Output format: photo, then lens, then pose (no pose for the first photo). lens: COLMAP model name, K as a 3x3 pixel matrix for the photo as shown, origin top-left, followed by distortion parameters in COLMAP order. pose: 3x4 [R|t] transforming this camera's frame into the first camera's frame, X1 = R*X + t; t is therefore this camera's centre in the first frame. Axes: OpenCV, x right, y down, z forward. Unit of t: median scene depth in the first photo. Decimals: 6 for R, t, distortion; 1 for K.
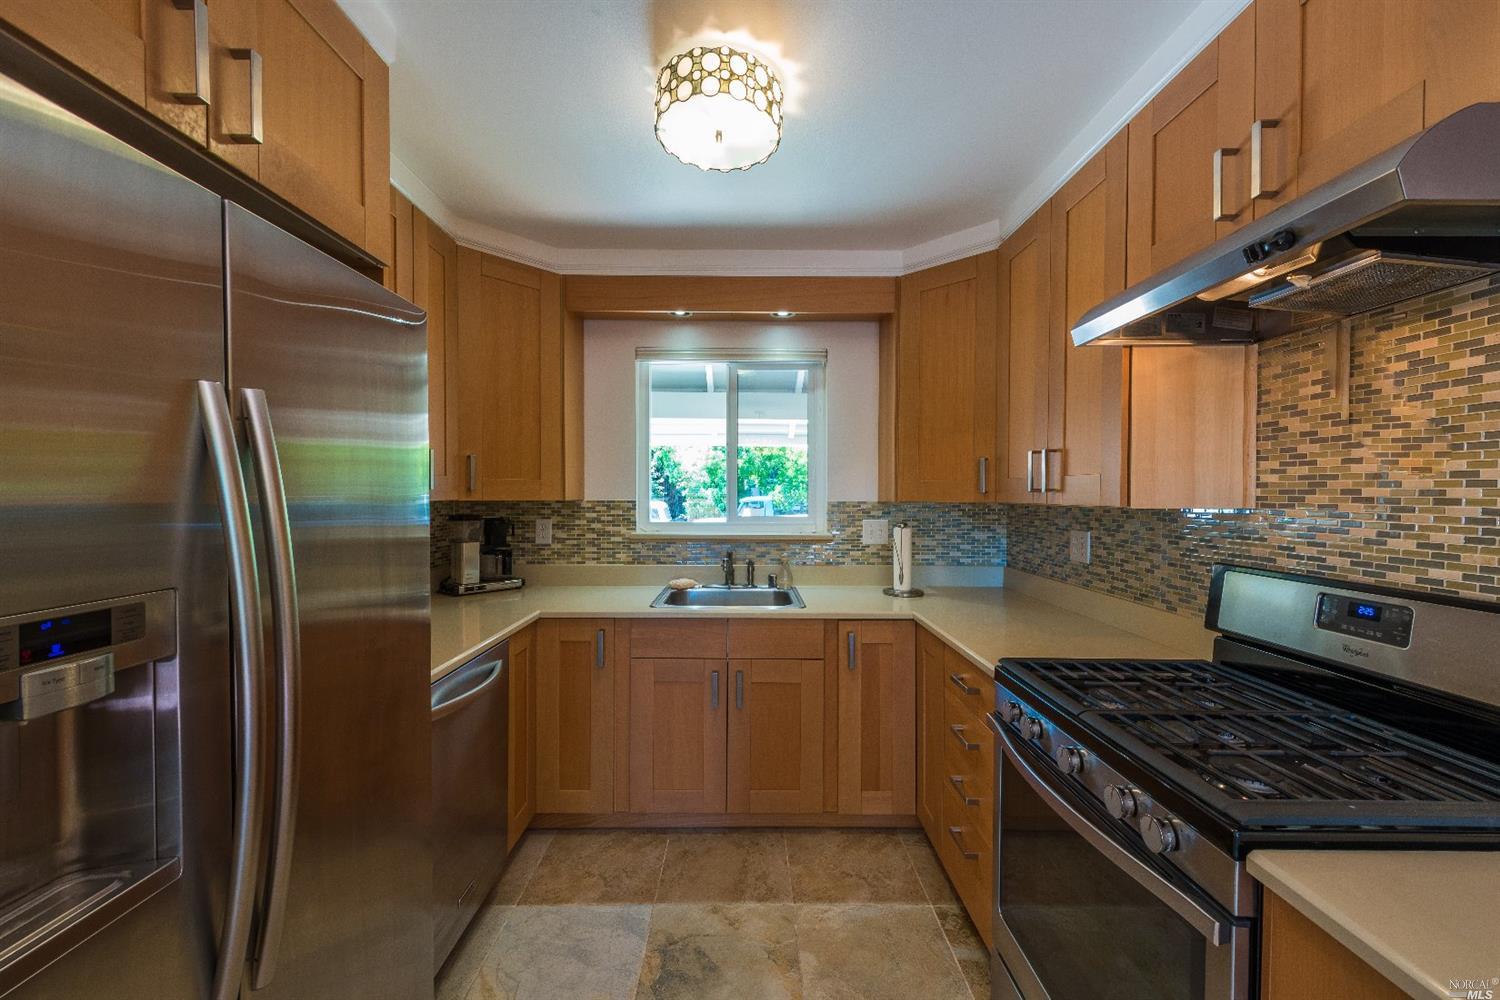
lens RADIAL K [[599.0, 0, 745.6], [0, 599.0, 506.0], [0, 0, 1]] dist [0.012144, -0.000175]
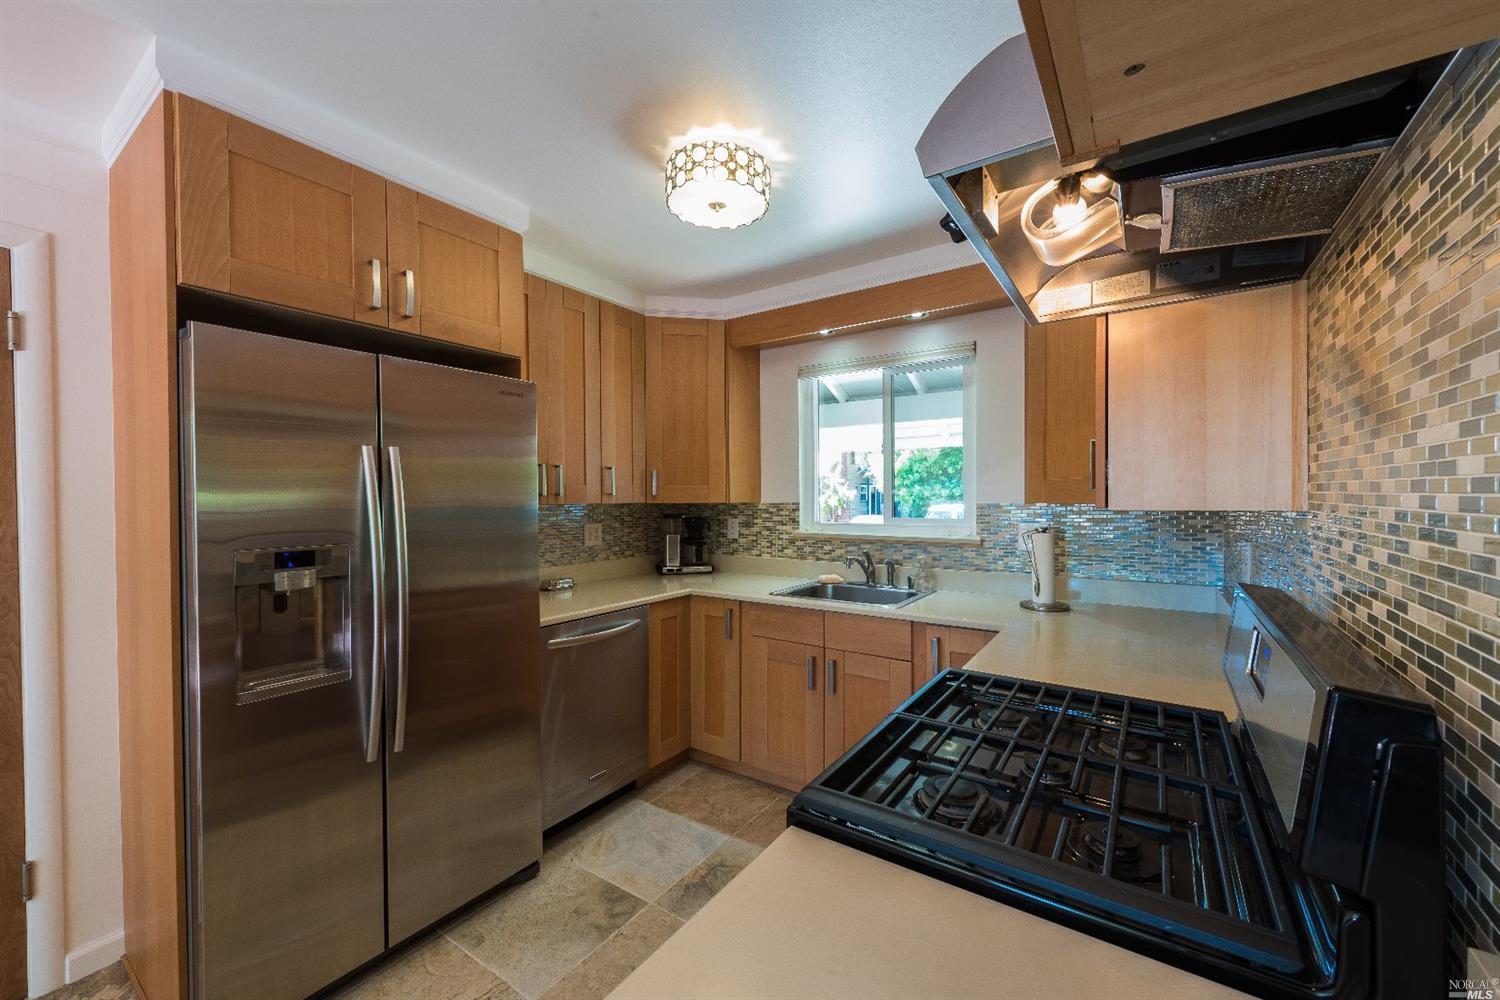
lens RADIAL K [[599.0, 0, 745.6], [0, 599.0, 506.0], [0, 0, 1]] dist [0.012144, -0.000175]
pose [[0.813557, -0.000280, -0.581485, 0.411322], [-0.002563, 0.999988, -0.004068, 0.001914], [0.581479, 0.004800, 0.813547, 0.022985]]
